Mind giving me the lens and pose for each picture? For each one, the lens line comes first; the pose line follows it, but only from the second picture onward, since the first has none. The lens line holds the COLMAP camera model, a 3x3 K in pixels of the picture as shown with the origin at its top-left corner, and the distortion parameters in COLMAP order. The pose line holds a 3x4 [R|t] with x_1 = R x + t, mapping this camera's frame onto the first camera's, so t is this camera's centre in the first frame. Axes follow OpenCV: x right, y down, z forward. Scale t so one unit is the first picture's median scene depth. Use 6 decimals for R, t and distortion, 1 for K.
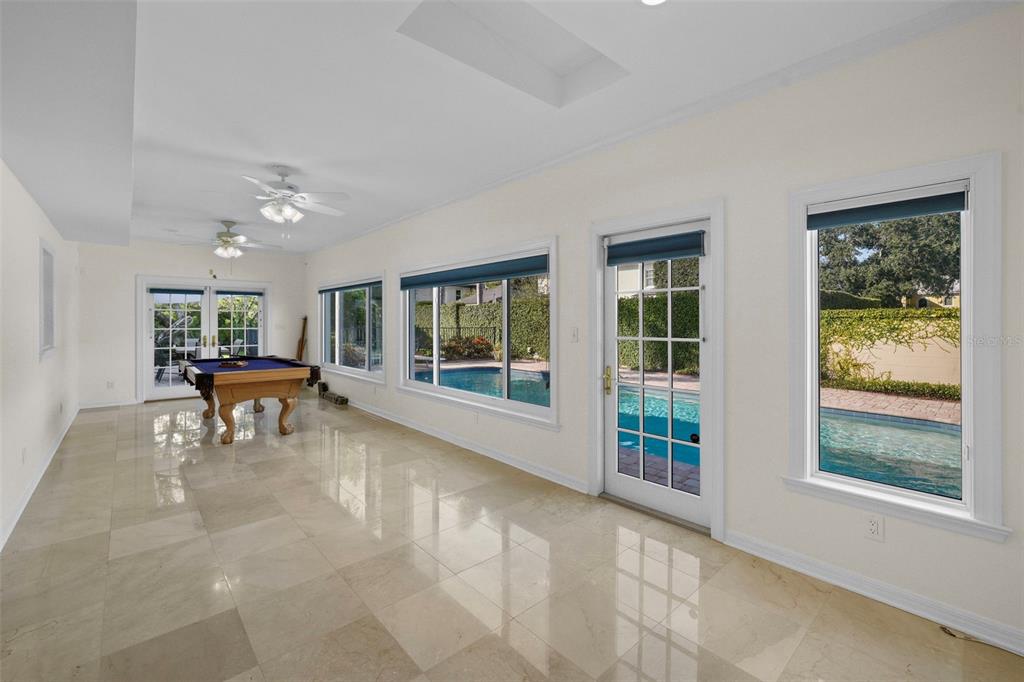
lens RADIAL K [[435.3, 0, 512.1], [0, 435.3, 321.6], [0, 0, 1]] dist [0.000180, 0.000052]
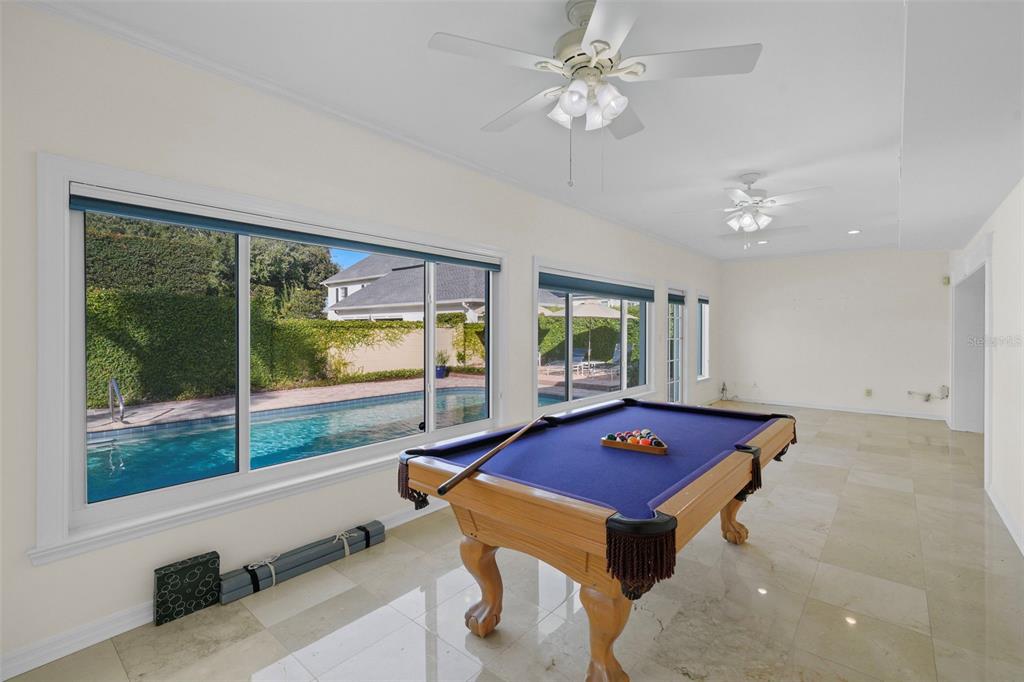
lens RADIAL K [[463.9, 0, 522.9], [0, 463.9, 328.0], [0, 0, 1]] dist [-0.001381, -0.000205]
pose [[-0.170932, 0.003529, 0.985277, -0.640445], [-0.005323, 0.999976, -0.004505, -0.002150], [-0.985269, -0.006015, -0.170909, 0.733586]]
